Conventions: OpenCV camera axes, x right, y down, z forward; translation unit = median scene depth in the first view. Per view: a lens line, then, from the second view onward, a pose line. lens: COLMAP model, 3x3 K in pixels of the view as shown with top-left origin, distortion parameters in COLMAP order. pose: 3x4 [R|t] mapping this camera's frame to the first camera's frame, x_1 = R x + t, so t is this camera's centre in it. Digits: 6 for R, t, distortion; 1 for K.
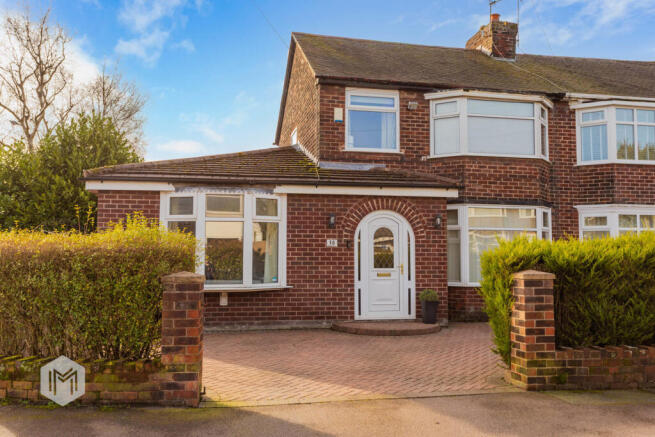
lens RADIAL K [[624.4, 0, 327.5], [0, 624.4, 218.5], [0, 0, 1]] dist [0.007681, 0.009697]
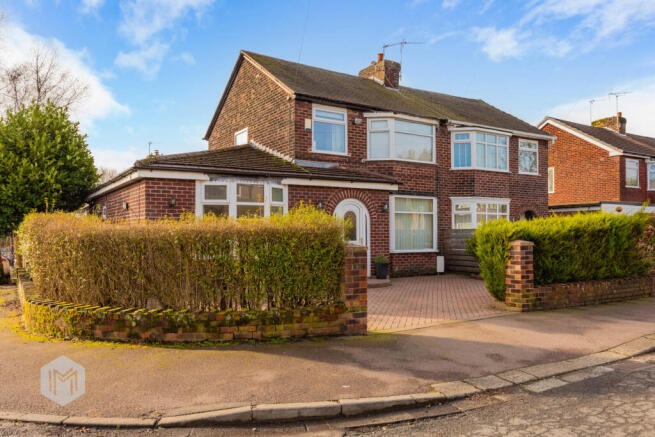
lens RADIAL K [[525.4, 0, 327.5], [0, 525.4, 229.5], [0, 0, 1]] dist [0.000832, 0.000349]
pose [[0.928053, -0.003229, 0.372434, -0.356733], [-0.017730, 0.998446, 0.052835, -0.004951], [-0.372026, -0.055637, 0.926553, -0.047640]]
